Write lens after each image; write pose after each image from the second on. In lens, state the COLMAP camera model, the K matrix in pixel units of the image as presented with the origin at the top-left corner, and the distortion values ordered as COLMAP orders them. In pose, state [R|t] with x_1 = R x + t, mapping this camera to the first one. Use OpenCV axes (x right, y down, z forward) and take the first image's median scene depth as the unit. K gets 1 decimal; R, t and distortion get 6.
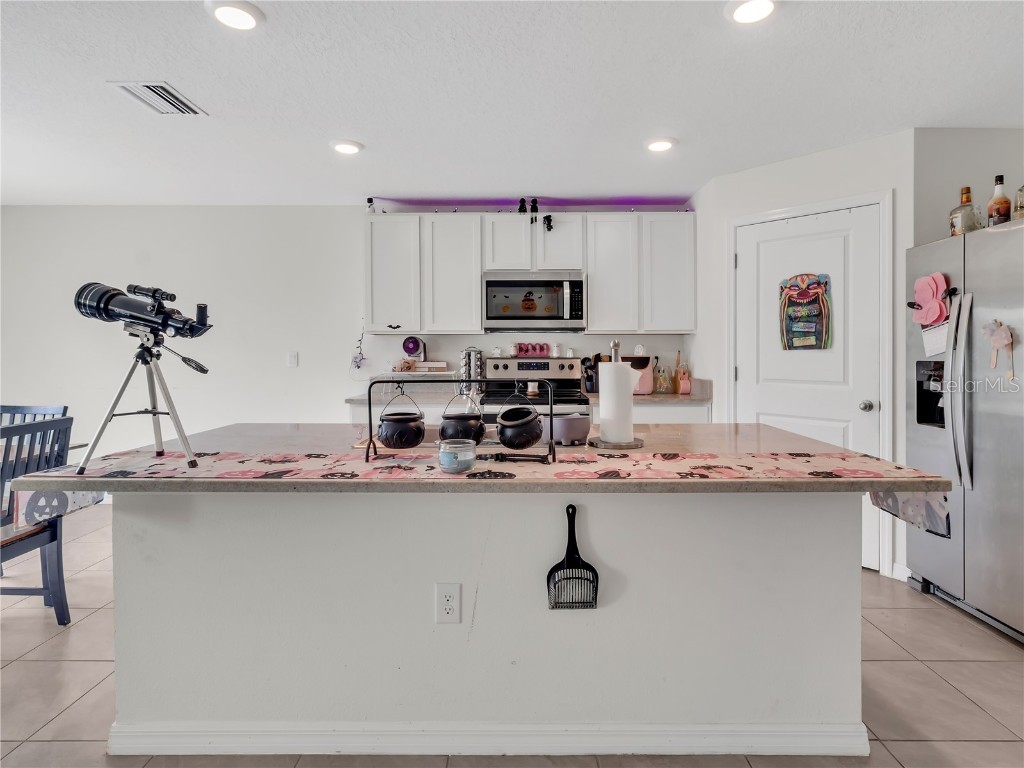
lens RADIAL K [[548.1, 0, 520.9], [0, 548.1, 359.6], [0, 0, 1]] dist [0.002008, 0.000950]
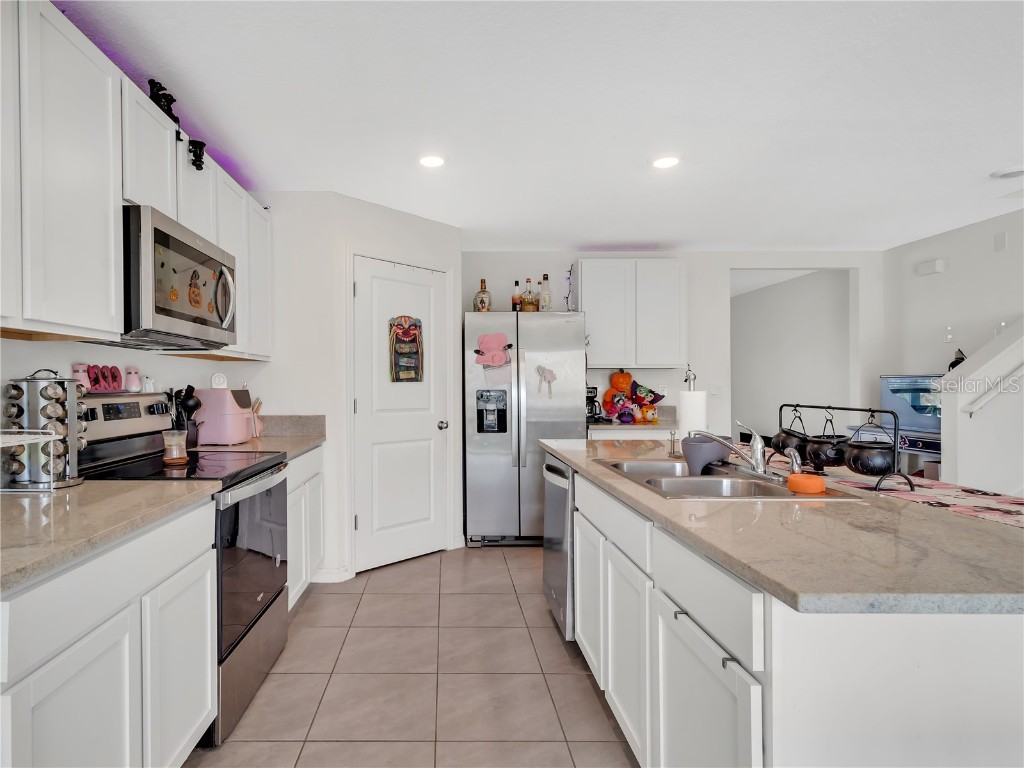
lens RADIAL K [[555.1, 0, 446.6], [0, 555.1, 386.2], [0, 0, 1]] dist [-0.000571, -0.000074]
pose [[-0.000040, -0.000878, 1.000000, -0.530954], [0.013326, 0.999911, 0.000878, -0.007589], [-0.999911, 0.013326, -0.000028, 0.760357]]
